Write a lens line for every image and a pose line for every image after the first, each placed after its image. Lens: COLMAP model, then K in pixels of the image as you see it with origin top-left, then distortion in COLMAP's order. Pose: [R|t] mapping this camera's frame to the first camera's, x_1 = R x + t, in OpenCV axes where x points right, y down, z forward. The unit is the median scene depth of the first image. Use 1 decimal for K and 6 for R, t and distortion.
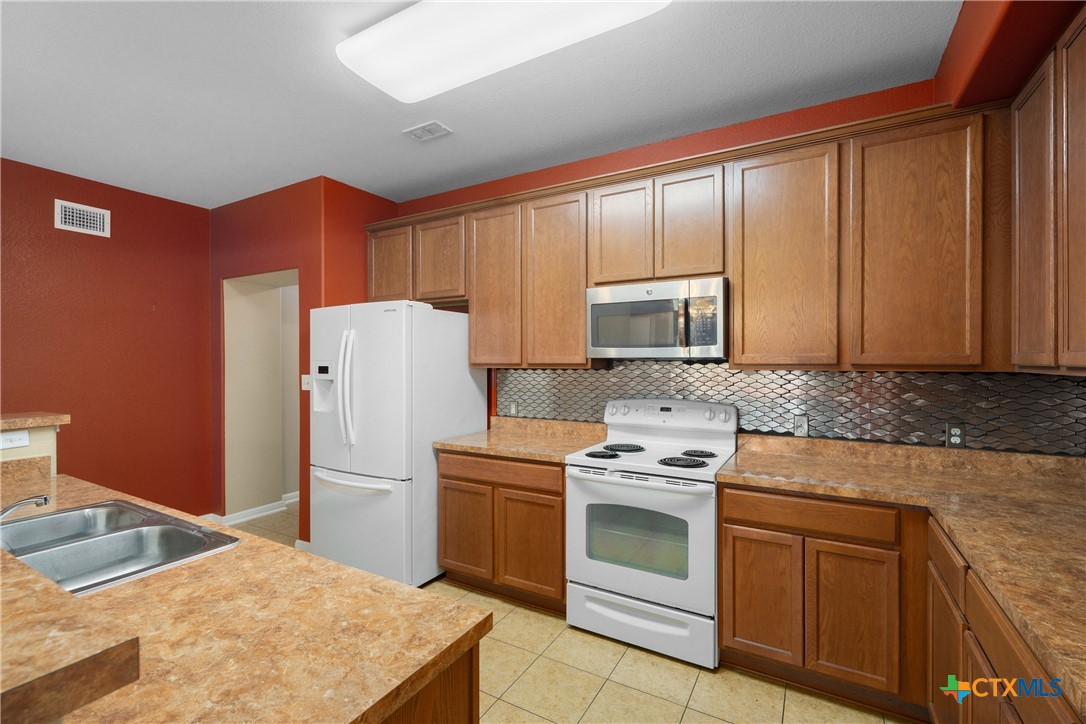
lens RADIAL K [[486.4, 0, 537.2], [0, 486.4, 361.9], [0, 0, 1]] dist [-0.000401, 0.001357]
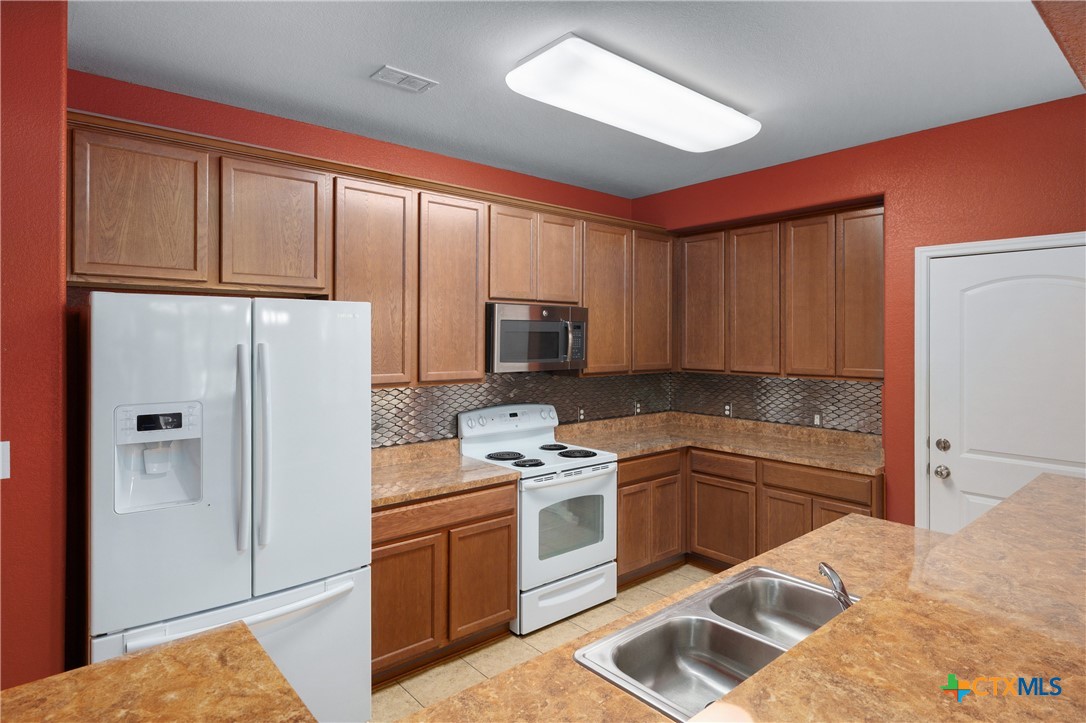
lens RADIAL K [[597.3, 0, 551.8], [0, 597.3, 336.6], [0, 0, 1]] dist [0.006822, 0.001434]
pose [[0.313318, 0.003870, 0.949640, -1.162051], [-0.000906, 0.999992, -0.003776, -0.088016], [-0.949648, 0.000322, 0.313319, 0.568802]]
